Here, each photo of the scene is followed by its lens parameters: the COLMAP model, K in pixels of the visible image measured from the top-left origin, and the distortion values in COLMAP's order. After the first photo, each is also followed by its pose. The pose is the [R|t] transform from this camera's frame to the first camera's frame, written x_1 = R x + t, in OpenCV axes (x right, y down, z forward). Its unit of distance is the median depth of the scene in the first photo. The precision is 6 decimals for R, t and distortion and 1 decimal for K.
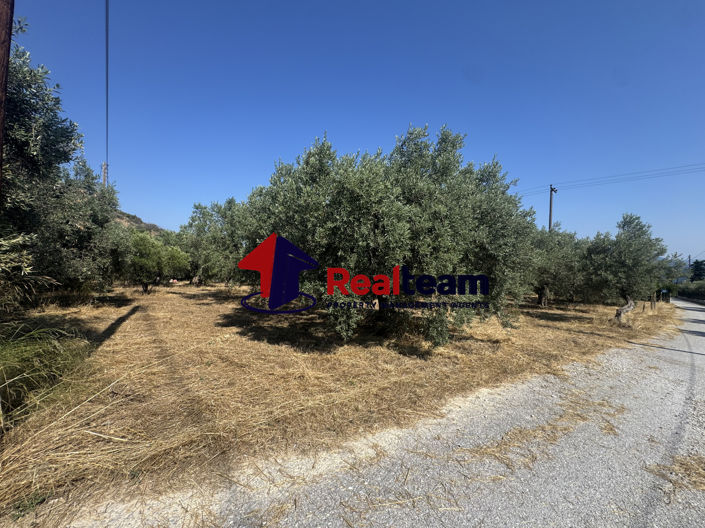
lens RADIAL K [[281.0, 0, 350.5], [0, 281.0, 265.5], [0, 0, 1]] dist [-0.002591, 0.000403]
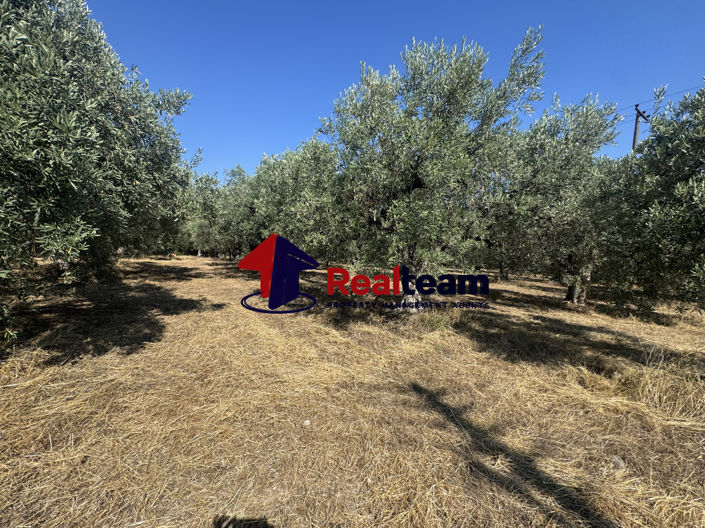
lens RADIAL K [[281.0, 0, 351.0], [0, 281.0, 264.3], [0, 0, 1]] dist [-0.002591, 0.000403]
pose [[0.978453, 0.022584, -0.205230, 1.400046], [-0.009829, 0.997968, 0.062958, 0.154965], [0.206235, -0.059584, 0.976687, 1.494553]]
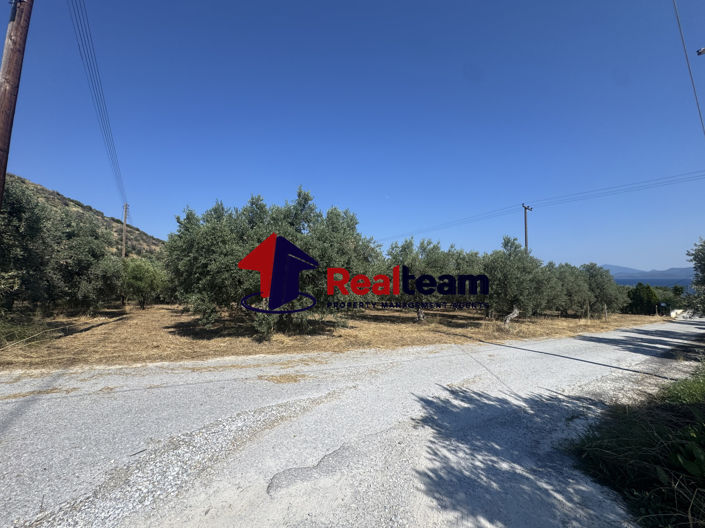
lens RADIAL K [[281.0, 0, 351.7], [0, 281.0, 264.5], [0, 0, 1]] dist [-0.002591, 0.000403]
pose [[0.995976, -0.024634, -0.086165, 0.922938], [0.018446, 0.997242, -0.071887, 0.024458], [0.087698, 0.070008, 0.993684, -0.519804]]
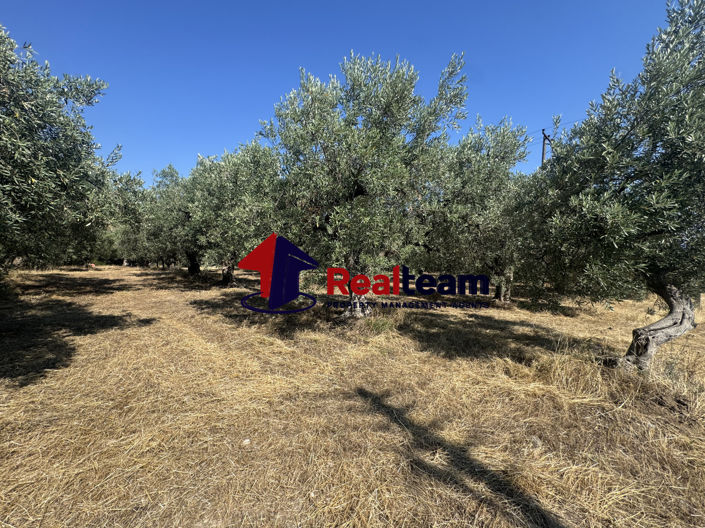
lens RADIAL K [[281.0, 0, 350.6], [0, 281.0, 264.3], [0, 0, 1]] dist [-0.002591, 0.000403]
pose [[0.999629, -0.001118, -0.027202, 1.413259], [0.002226, 0.999167, 0.040748, 0.154705], [0.027134, -0.040794, 0.998799, 1.500556]]
